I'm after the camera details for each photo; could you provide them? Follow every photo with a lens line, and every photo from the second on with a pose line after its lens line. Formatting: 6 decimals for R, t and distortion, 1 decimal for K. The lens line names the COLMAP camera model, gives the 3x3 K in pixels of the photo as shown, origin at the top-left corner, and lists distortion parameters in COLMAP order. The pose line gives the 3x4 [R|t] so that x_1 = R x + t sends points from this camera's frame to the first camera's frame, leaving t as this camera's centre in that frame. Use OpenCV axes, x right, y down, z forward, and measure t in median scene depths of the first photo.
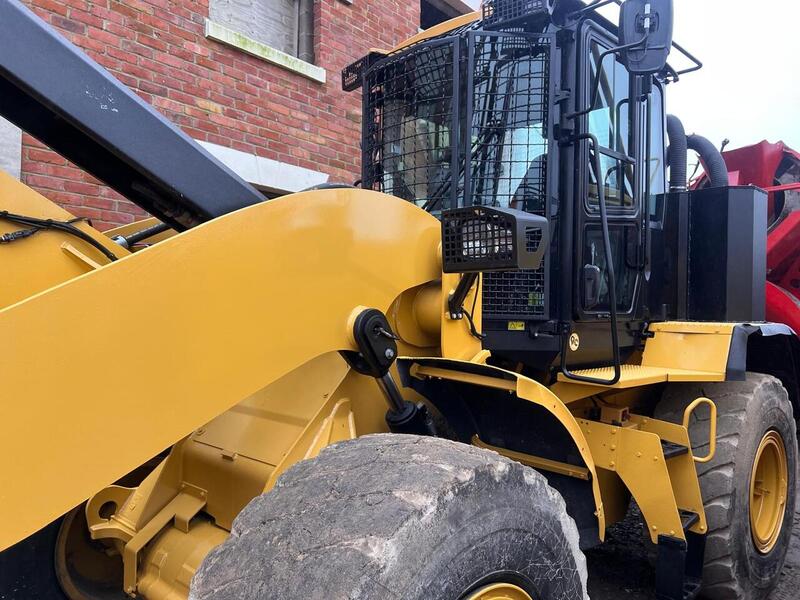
lens RADIAL K [[593.9, 0, 402.2], [0, 593.9, 298.5], [0, 0, 1]] dist [0.055241, -0.066192]
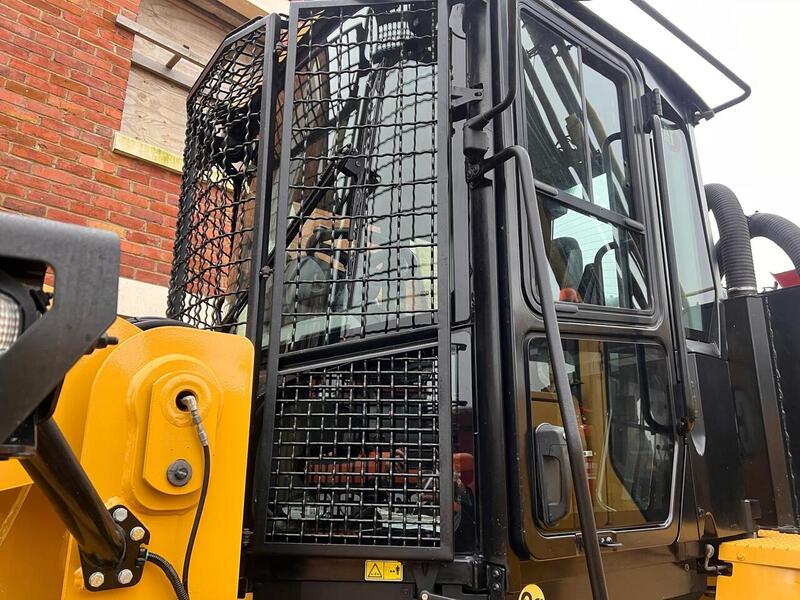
lens RADIAL K [[590.1, 0, 398.1], [0, 590.1, 310.1], [0, 0, 1]] dist [0.053418, -0.063350]
pose [[0.992345, -0.038142, -0.117460, 0.255469], [0.007980, 0.968927, -0.247217, -0.030050], [0.123240, 0.244387, 0.961814, 0.529795]]
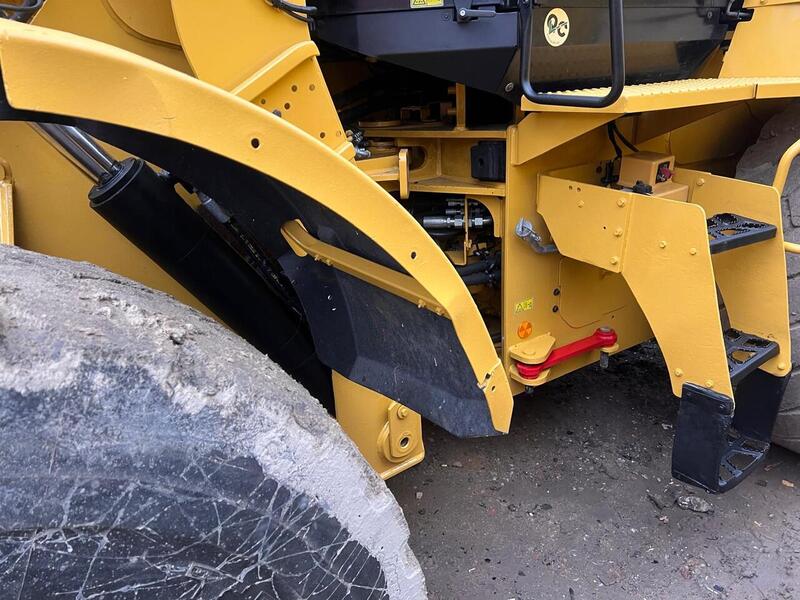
lens RADIAL K [[591.6, 0, 405.9], [0, 591.6, 289.5], [0, 0, 1]] dist [0.051067, -0.058885]
pose [[0.980213, -0.001084, -0.197941, 0.267768], [0.070432, 0.936451, 0.343654, 0.098876], [0.184990, -0.350796, 0.917998, 0.450295]]
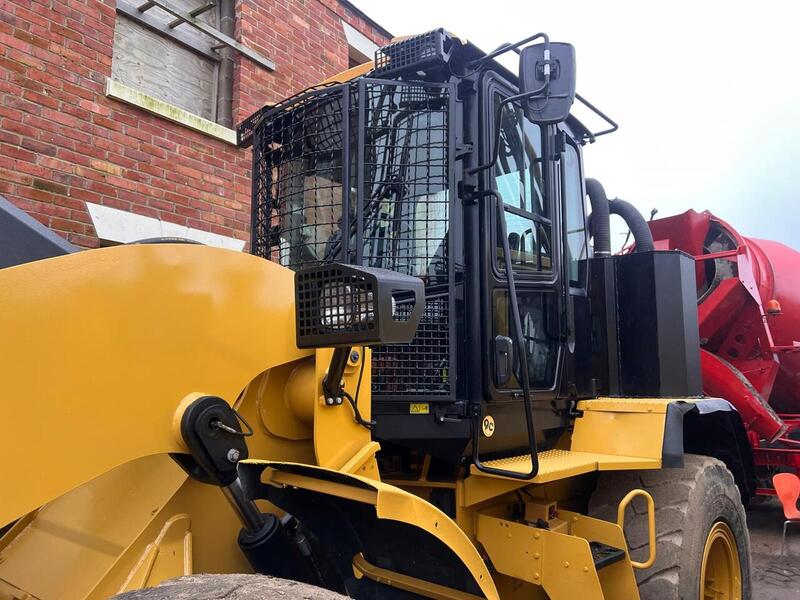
lens RADIAL K [[591.7, 0, 399.8], [0, 591.7, 294.9], [0, 0, 1]] dist [0.057443, -0.065405]
pose [[0.997481, -0.005281, 0.070741, 0.103485], [0.014099, 0.992089, -0.124741, -0.010036], [-0.069523, 0.125424, 0.989664, 0.142779]]
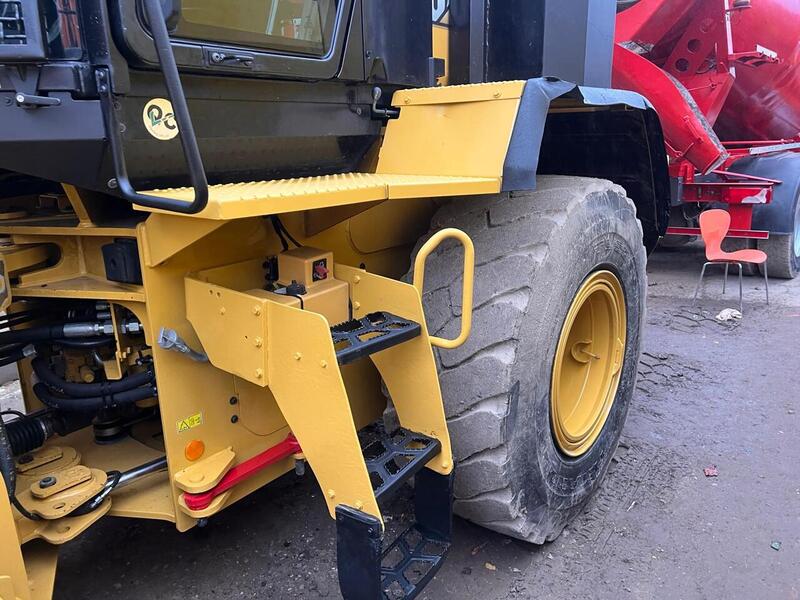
lens RADIAL K [[591.6, 0, 405.9], [0, 591.6, 289.5], [0, 0, 1]] dist [0.051067, -0.058885]
pose [[0.989309, -0.070723, 0.127541, 0.407820], [0.034782, 0.963729, 0.264605, 0.084675], [-0.141628, -0.257340, 0.955886, 0.531287]]
